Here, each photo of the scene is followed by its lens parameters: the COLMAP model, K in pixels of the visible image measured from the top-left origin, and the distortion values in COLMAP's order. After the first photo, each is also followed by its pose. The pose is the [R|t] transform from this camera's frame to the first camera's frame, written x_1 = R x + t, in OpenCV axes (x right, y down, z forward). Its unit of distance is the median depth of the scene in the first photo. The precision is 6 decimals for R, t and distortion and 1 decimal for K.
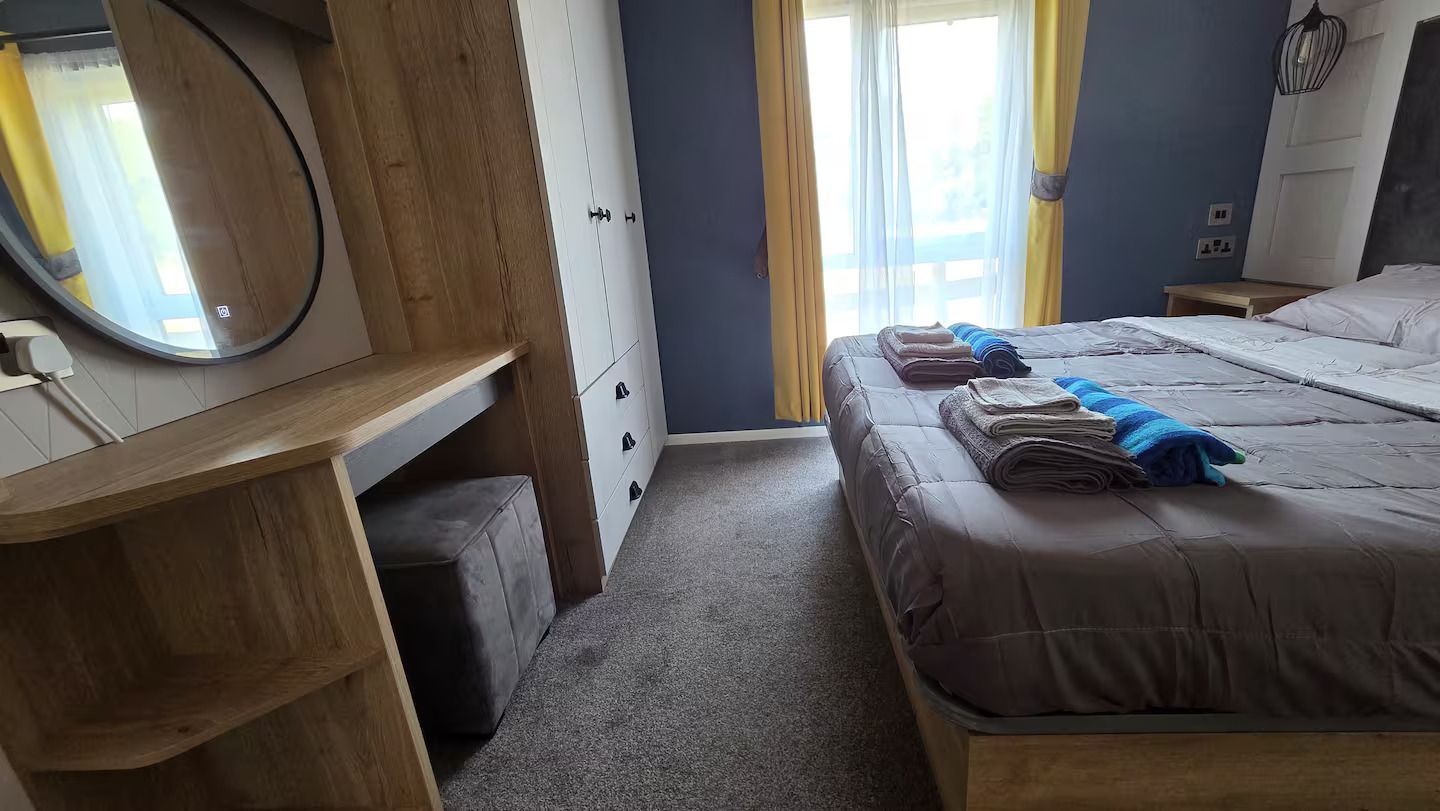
lens RADIAL K [[574.4, 0, 720.0], [0, 574.4, 405.5], [0, 0, 1]] dist [0.000872, -0.000275]
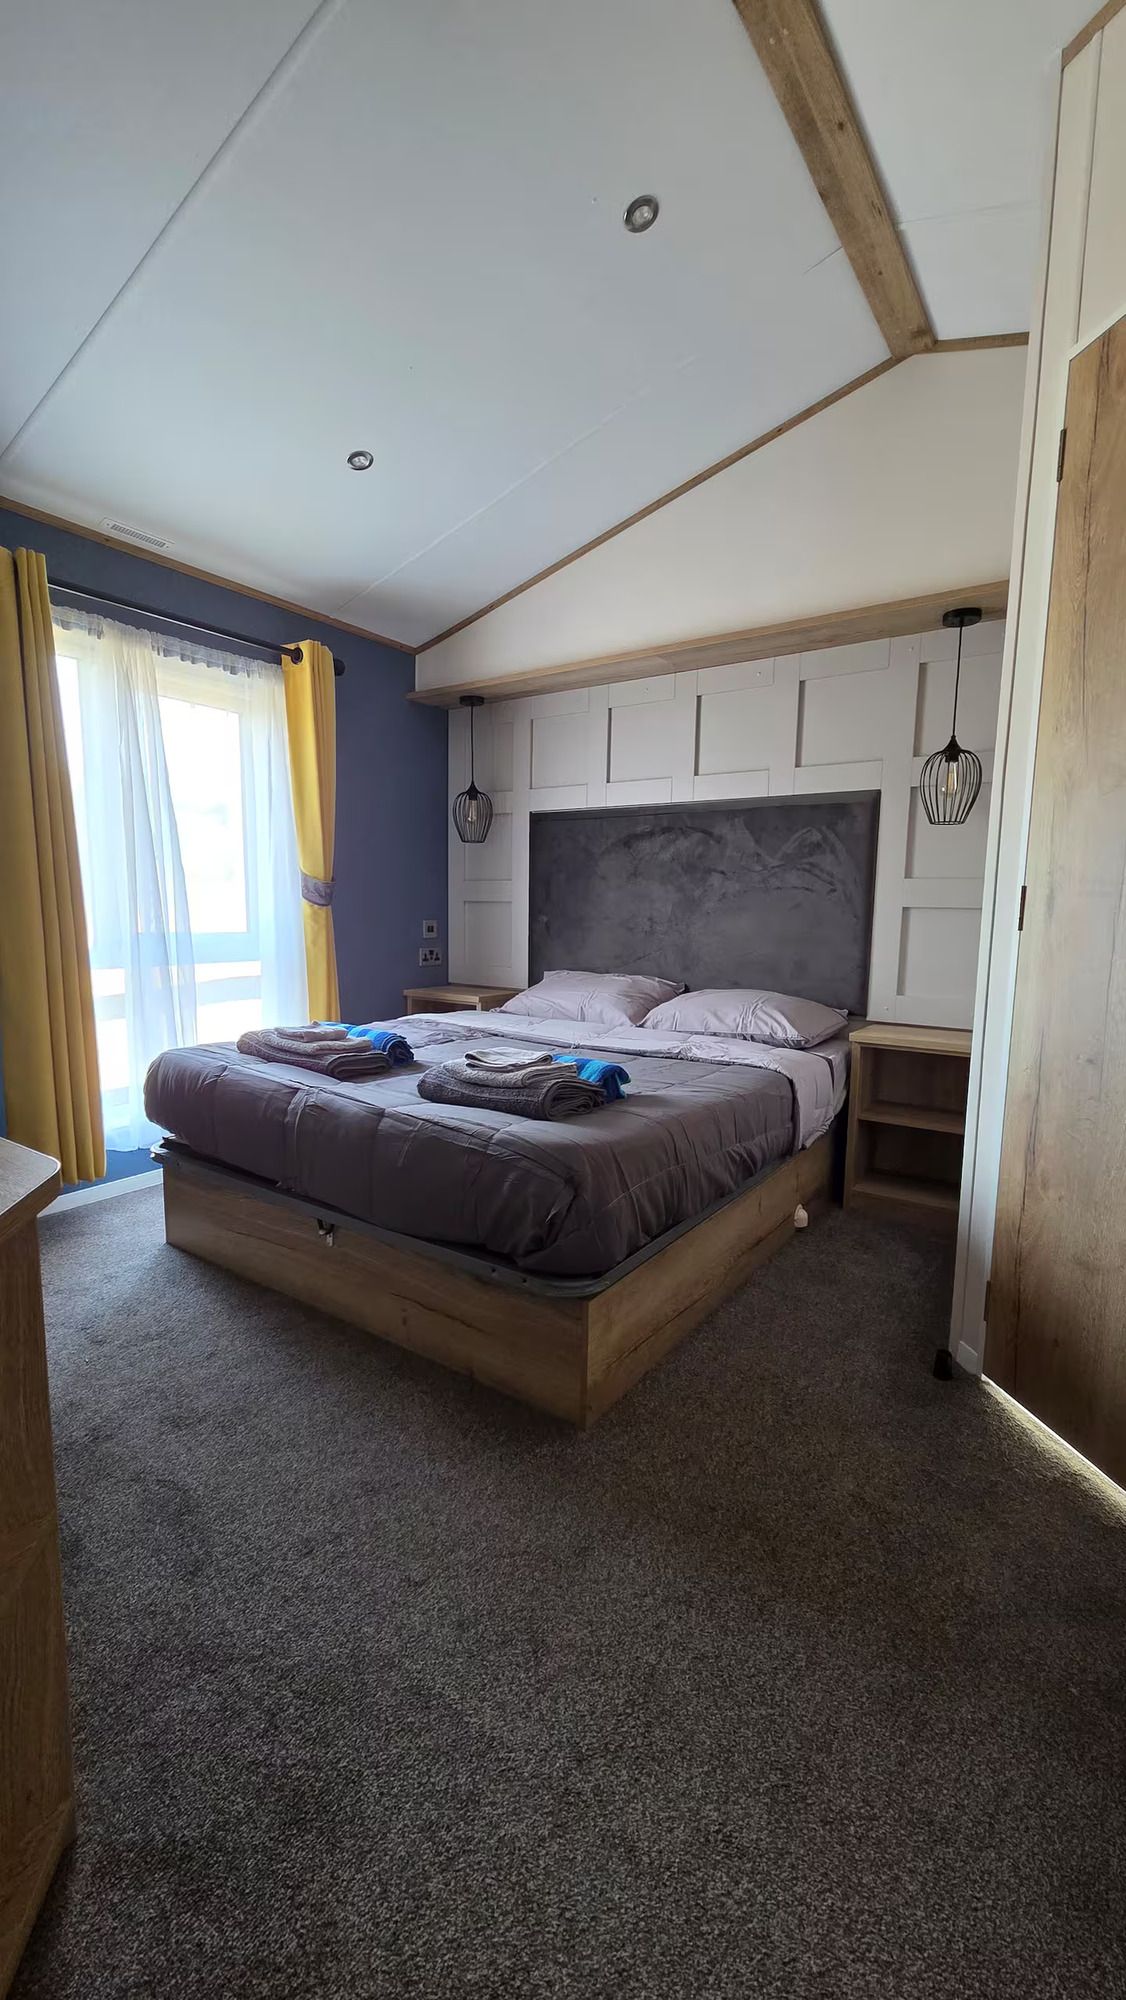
lens RADIAL K [[791.6, 0, 531.4], [0, 791.6, 1005.4], [0, 0, 1]] dist [-0.000931, 0.000022]
pose [[0.557478, -0.017358, 0.830010, -0.402470], [0.185941, 0.976993, -0.104455, 0.027271], [-0.809101, 0.212564, 0.547880, -0.009600]]
